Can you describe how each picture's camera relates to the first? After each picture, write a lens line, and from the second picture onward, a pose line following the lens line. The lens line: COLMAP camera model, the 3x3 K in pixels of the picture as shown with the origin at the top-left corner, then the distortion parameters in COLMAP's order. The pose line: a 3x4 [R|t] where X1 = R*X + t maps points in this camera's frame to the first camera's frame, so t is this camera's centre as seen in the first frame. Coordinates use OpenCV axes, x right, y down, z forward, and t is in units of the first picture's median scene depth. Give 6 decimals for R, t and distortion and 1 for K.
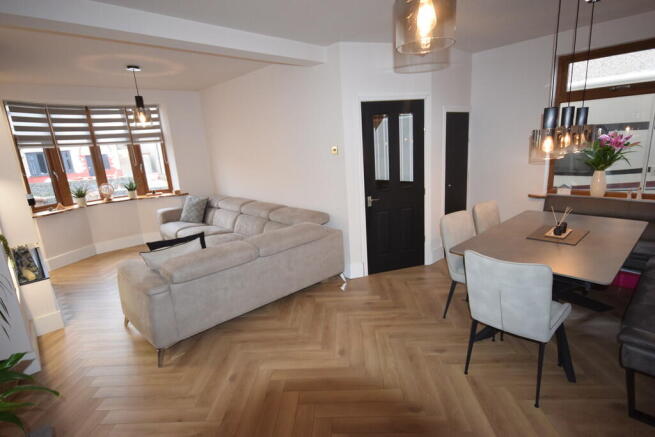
lens RADIAL K [[337.9, 0, 327.5], [0, 337.9, 218.5], [0, 0, 1]] dist [0.016765, -0.000499]
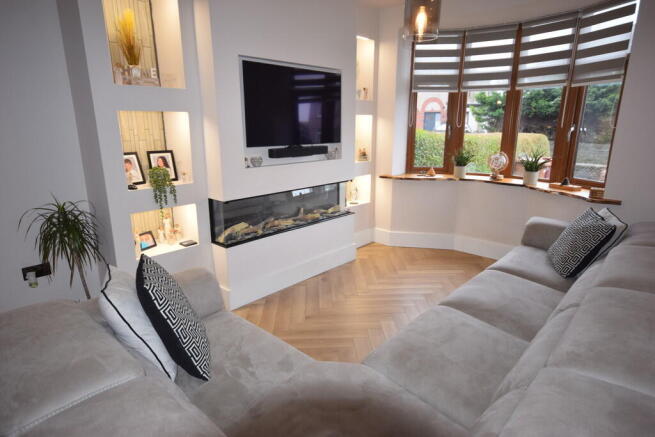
lens RADIAL K [[384.7, 0, 327.5], [0, 384.7, 218.5], [0, 0, 1]] dist [0.005571, 0.000652]
pose [[0.079196, 0.307372, -0.948288, 0.027768], [-0.229462, 0.931352, 0.282719, -0.116448], [0.970090, 0.195206, 0.144289, 0.623515]]
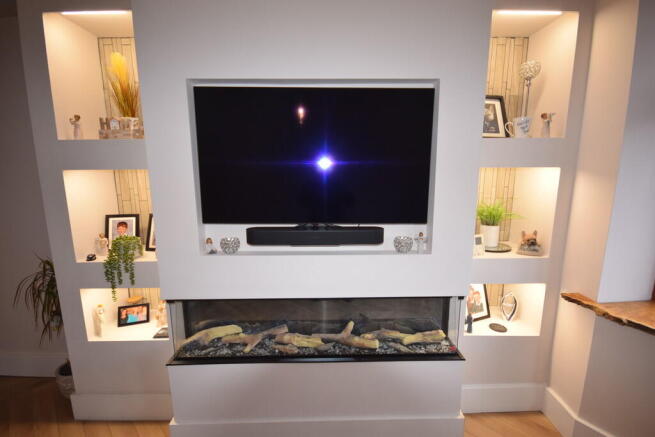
lens RADIAL K [[290.9, 0, 327.5], [0, 290.9, 218.5], [0, 0, 1]] dist [-0.014418, -0.000543]
pose [[-0.666577, 0.192693, -0.720100, -0.393766], [-0.121284, 0.925105, 0.359820, -0.139302], [0.735503, 0.327184, -0.593284, 0.795047]]
